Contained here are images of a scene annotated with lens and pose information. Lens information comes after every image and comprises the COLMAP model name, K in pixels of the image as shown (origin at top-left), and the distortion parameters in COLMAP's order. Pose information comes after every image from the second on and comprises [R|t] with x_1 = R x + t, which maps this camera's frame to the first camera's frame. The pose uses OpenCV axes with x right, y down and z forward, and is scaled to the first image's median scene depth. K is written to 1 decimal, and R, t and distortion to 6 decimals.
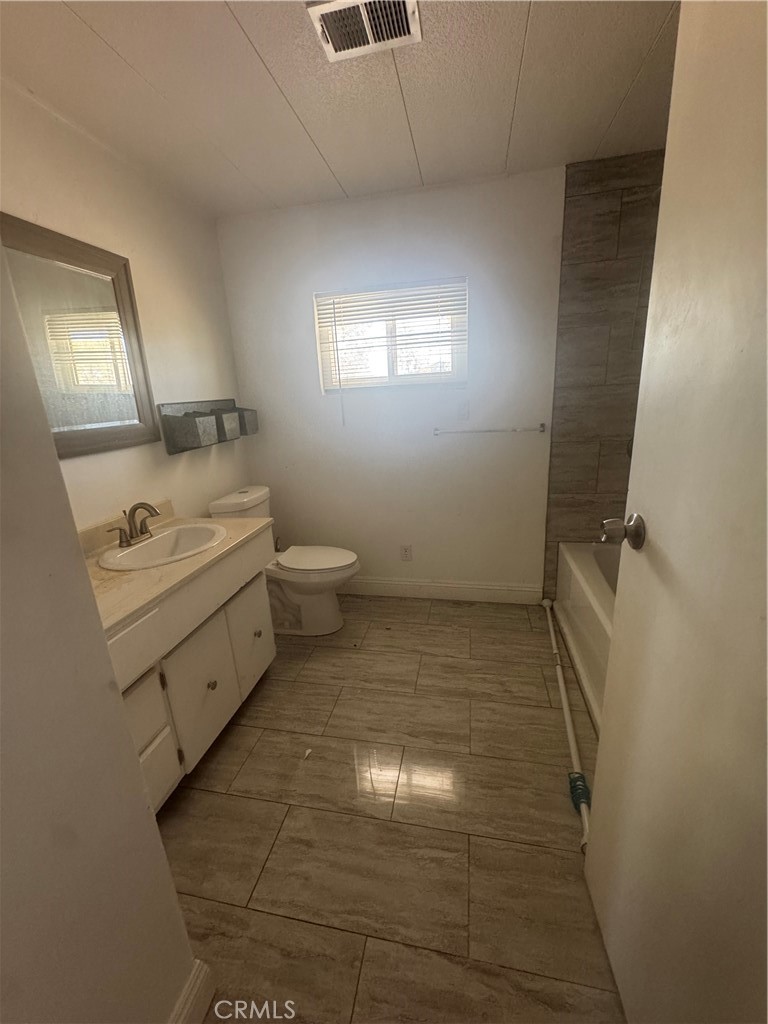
lens RADIAL K [[410.2, 0, 384.0], [0, 410.2, 512.0], [0, 0, 1]] dist [-0.000005, -0.000211]
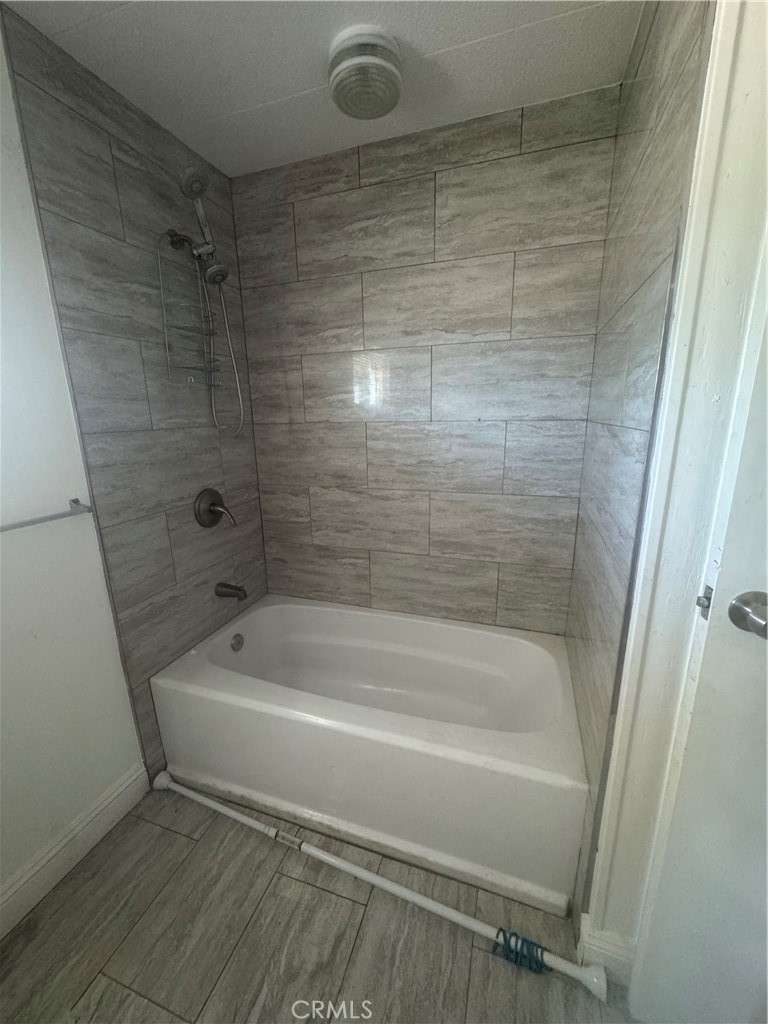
lens RADIAL K [[410.2, 0, 384.0], [0, 410.2, 512.0], [0, 0, 1]] dist [-0.000005, -0.000211]
pose [[0.121740, -0.188255, 0.974546, -0.091345], [0.280964, 0.948227, 0.148073, -0.173265], [-0.951966, 0.255786, 0.168330, 0.554665]]
